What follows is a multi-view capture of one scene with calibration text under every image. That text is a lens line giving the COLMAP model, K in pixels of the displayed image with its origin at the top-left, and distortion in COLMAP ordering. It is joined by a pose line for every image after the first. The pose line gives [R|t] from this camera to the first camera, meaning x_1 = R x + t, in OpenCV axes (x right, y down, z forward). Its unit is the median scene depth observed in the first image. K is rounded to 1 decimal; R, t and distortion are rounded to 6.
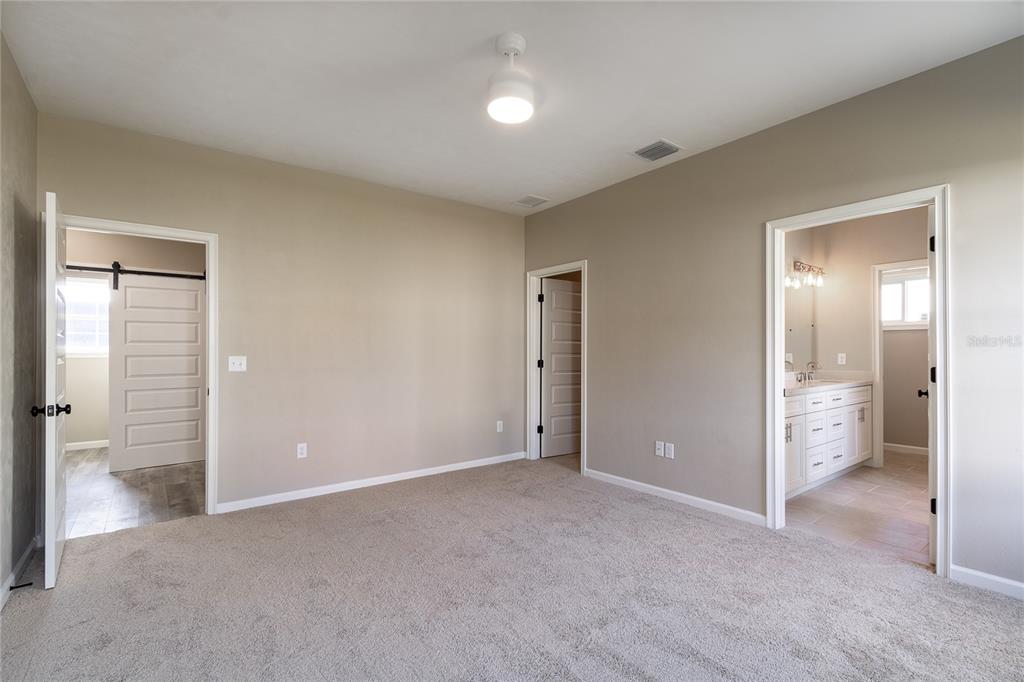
lens RADIAL K [[464.6, 0, 508.8], [0, 464.6, 345.9], [0, 0, 1]] dist [-0.005542, -0.002177]
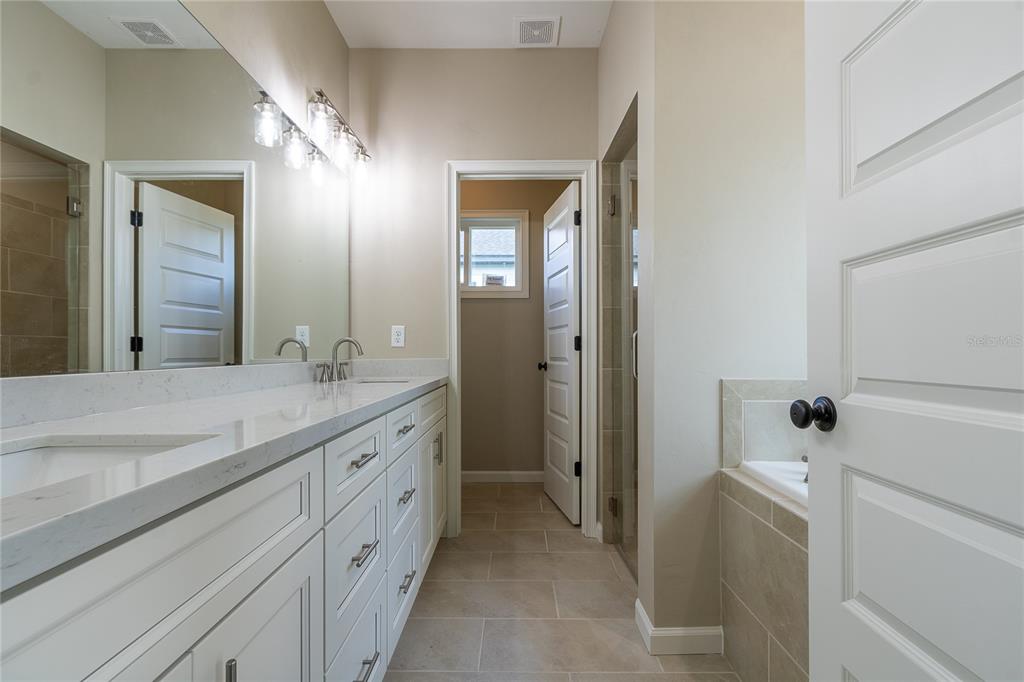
lens RADIAL K [[464.6, 0, 497.6], [0, 464.6, 350.6], [0, 0, 1]] dist [-0.005542, -0.002177]
pose [[0.624929, -0.000582, 0.780682, 0.404134], [-0.004341, 0.999982, 0.004221, 0.043642], [-0.780670, -0.006027, 0.624915, 0.617998]]
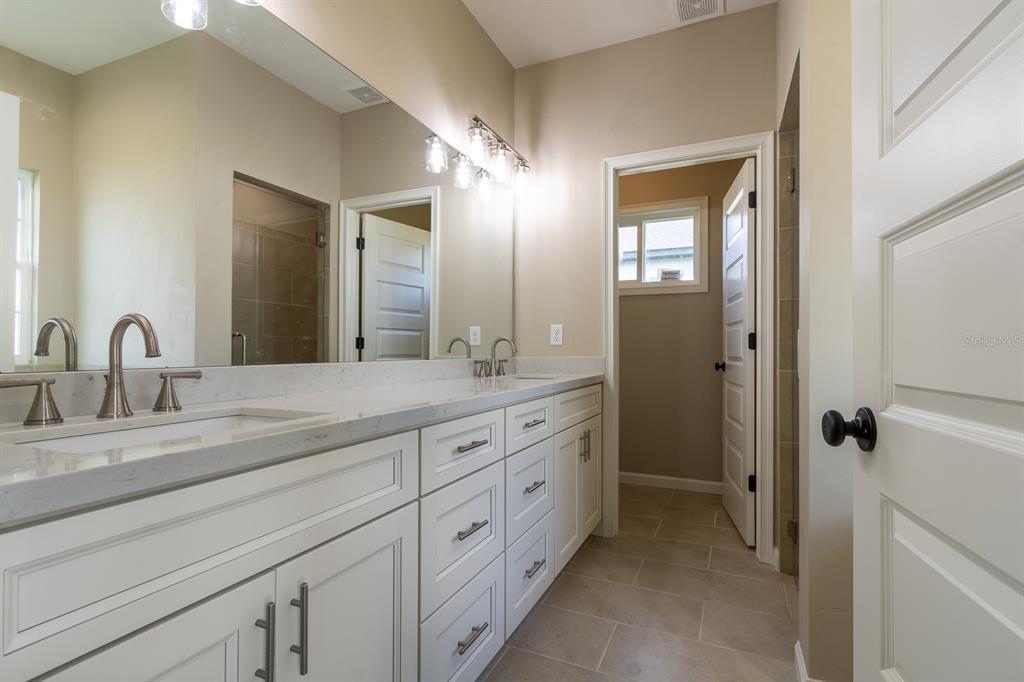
lens RADIAL K [[464.6, 0, 509.4], [0, 464.6, 347.0], [0, 0, 1]] dist [-0.005542, -0.002177]
pose [[0.885889, 0.003903, 0.463881, 0.441933], [-0.005399, 0.999984, 0.001896, 0.043408], [-0.463866, -0.004184, 0.885896, 0.575415]]
